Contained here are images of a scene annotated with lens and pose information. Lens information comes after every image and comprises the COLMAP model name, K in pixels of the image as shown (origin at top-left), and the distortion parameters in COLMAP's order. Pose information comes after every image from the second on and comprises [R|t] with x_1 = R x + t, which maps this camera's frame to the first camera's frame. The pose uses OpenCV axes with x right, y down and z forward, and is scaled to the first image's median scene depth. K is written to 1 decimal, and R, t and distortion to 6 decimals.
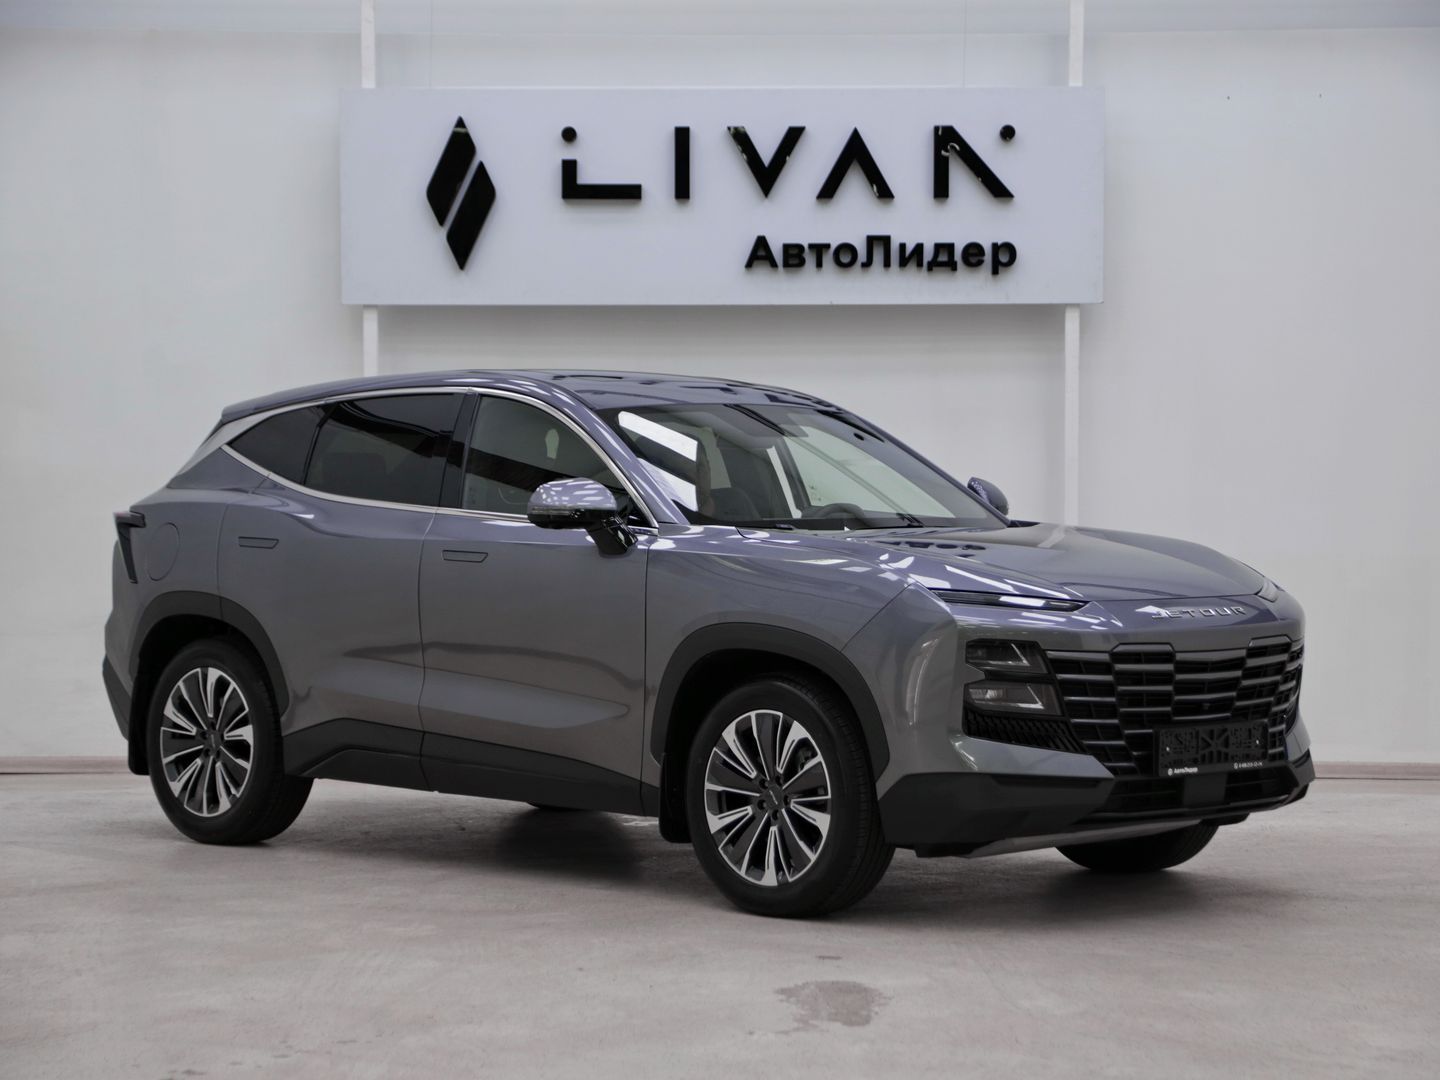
lens RADIAL K [[3230.3, 0, 720.0], [0, 3230.3, 540.0], [0, 0, 1]] dist [0.353952, -0.029656]
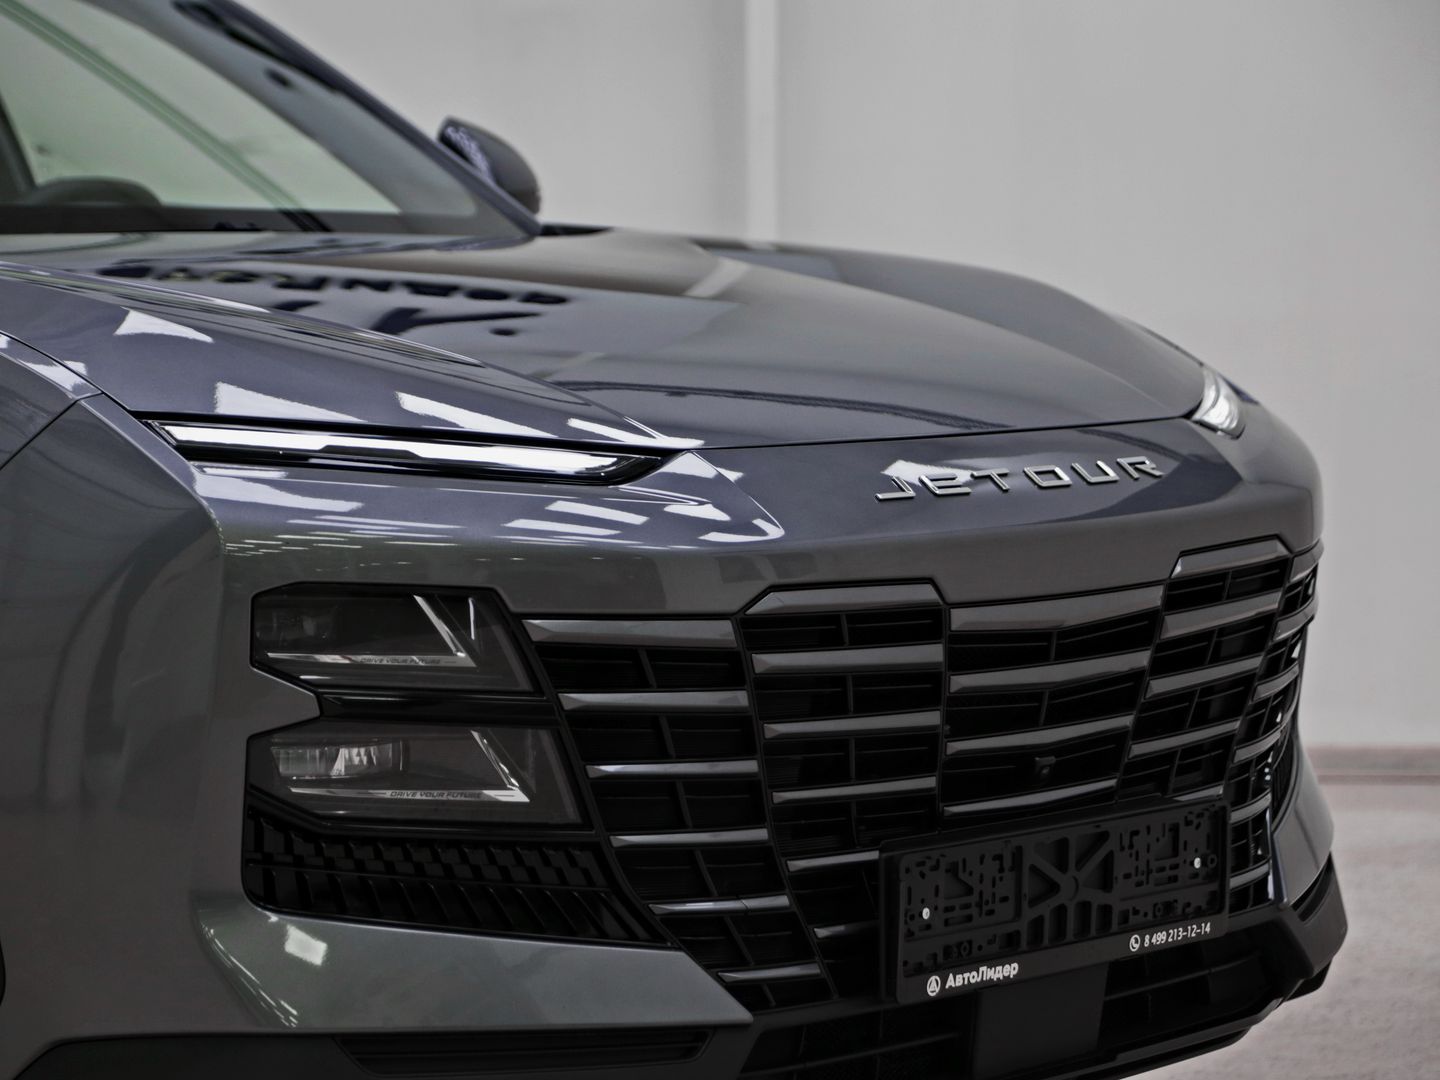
lens RADIAL K [[3867.3, 0, 720.0], [0, 3867.3, 540.0], [0, 0, 1]] dist [0.357381, -0.008769]
pose [[0.997848, -0.011927, 0.064478, 0.092566], [0.008447, 0.998507, 0.053971, 0.007391], [-0.065025, -0.053310, 0.996459, 0.619962]]
